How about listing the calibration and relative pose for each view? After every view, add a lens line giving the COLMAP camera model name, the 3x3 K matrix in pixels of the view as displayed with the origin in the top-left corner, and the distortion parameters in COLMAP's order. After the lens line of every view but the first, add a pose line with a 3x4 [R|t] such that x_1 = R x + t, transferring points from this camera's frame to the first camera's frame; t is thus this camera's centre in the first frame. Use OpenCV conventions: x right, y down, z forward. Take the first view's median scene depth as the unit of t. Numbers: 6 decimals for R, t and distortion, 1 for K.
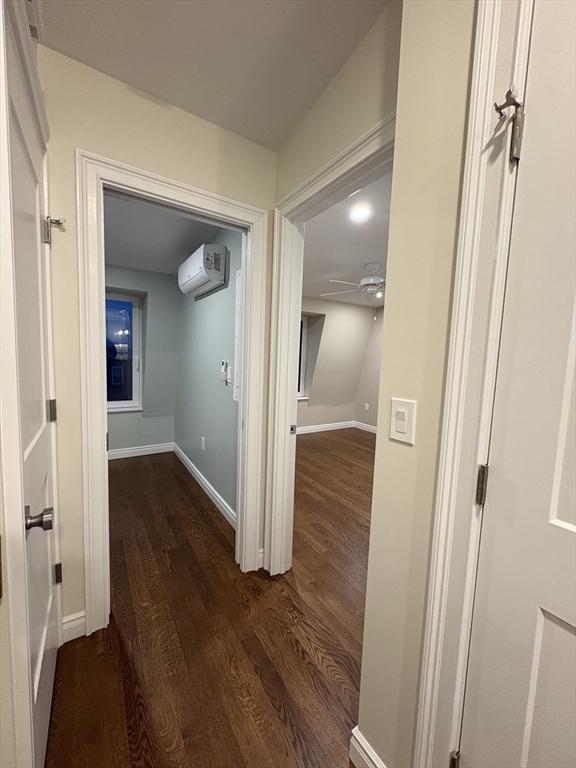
lens RADIAL K [[304.2, 0, 288.0], [0, 304.2, 384.0], [0, 0, 1]] dist [-0.000353, -0.000221]
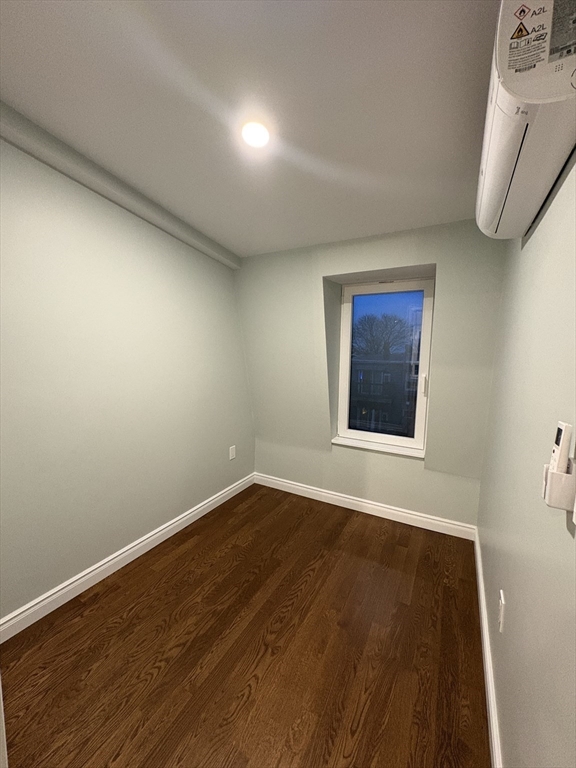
lens RADIAL K [[304.2, 0, 288.0], [0, 304.2, 384.0], [0, 0, 1]] dist [-0.000353, -0.000221]
pose [[0.471057, 0.068288, -0.879456, -0.072266], [-0.077169, 0.996367, 0.036032, -0.070072], [0.878721, 0.050893, 0.474615, 0.464528]]
